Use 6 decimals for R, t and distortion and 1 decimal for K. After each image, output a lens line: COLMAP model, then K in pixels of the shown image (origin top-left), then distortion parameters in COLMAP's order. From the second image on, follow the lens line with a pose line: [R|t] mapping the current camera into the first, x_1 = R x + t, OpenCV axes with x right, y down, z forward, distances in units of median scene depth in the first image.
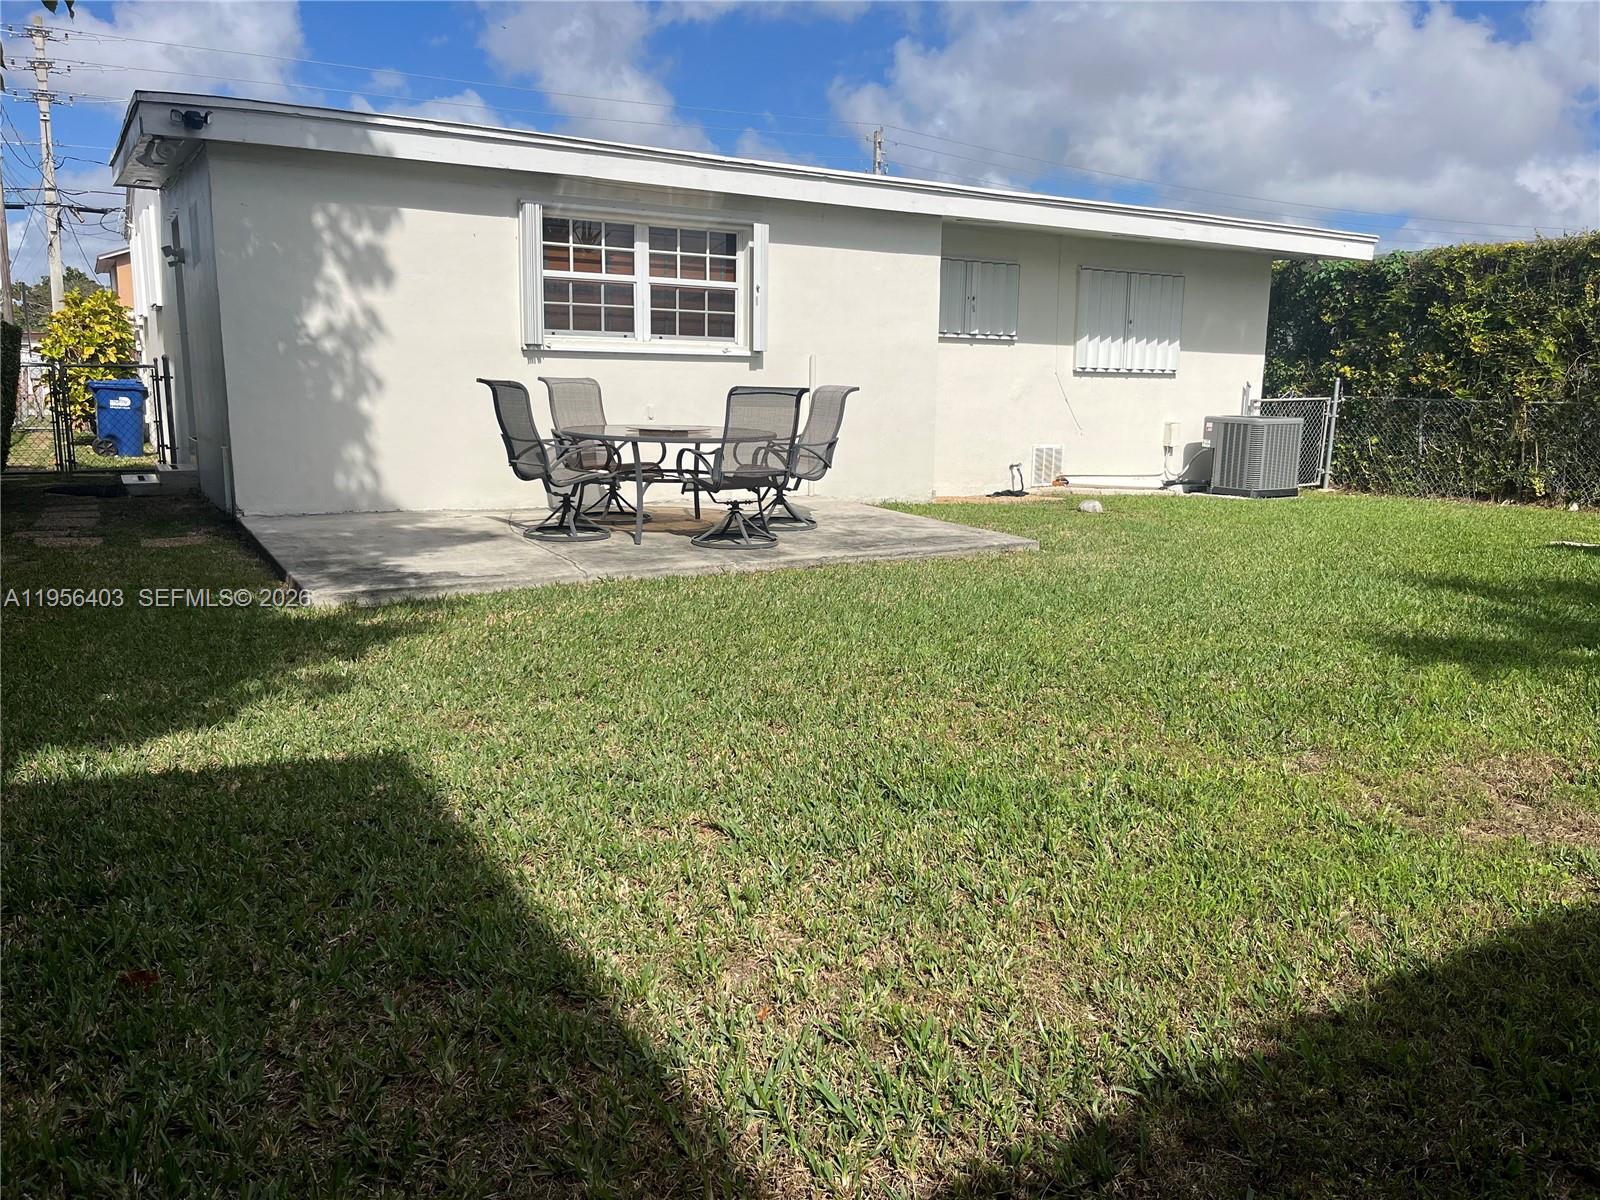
lens RADIAL K [[1218.4, 0, 799.9], [0, 1218.4, 601.6], [0, 0, 1]] dist [0.000378, -0.002746]
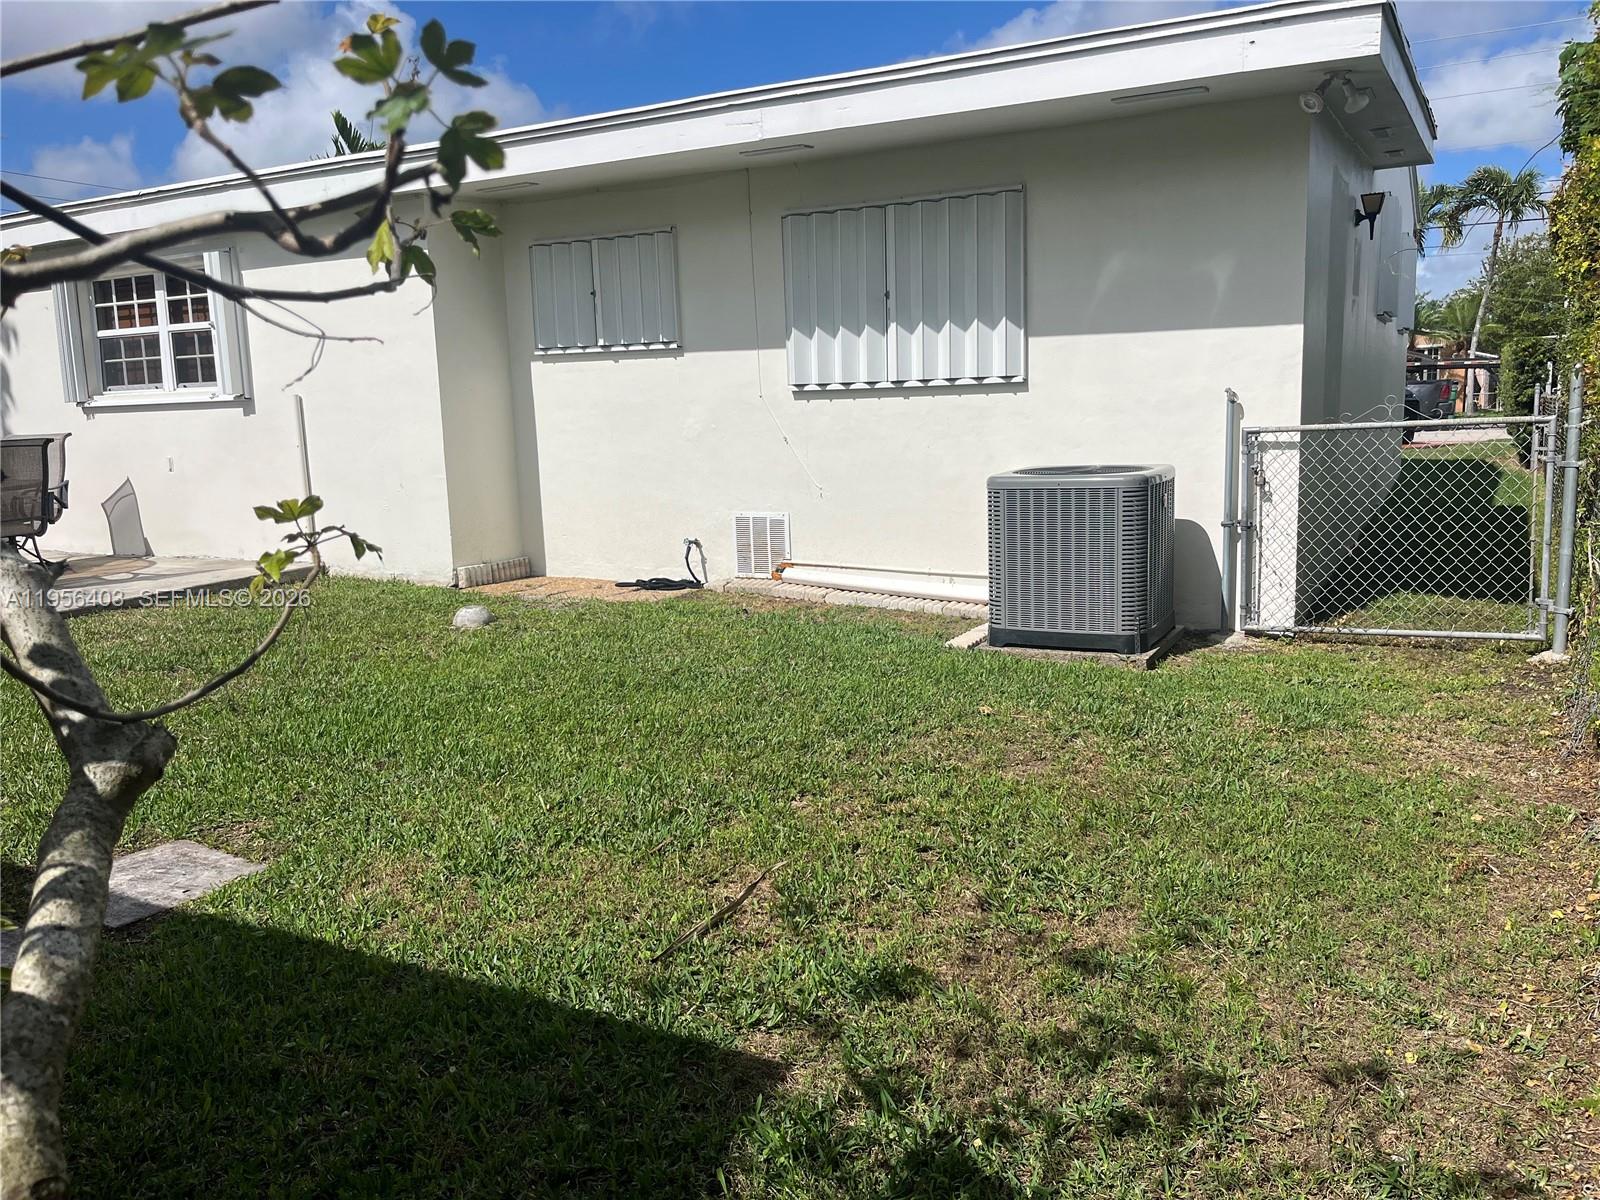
lens RADIAL K [[1218.4, 0, 799.7], [0, 1218.4, 598.5], [0, 0, 1]] dist [0.000378, -0.002746]
pose [[0.526542, 0.094974, -0.844827, 0.940337], [-0.121858, 0.991910, 0.035560, -0.140179], [0.841370, 0.084225, 0.533856, 0.884223]]
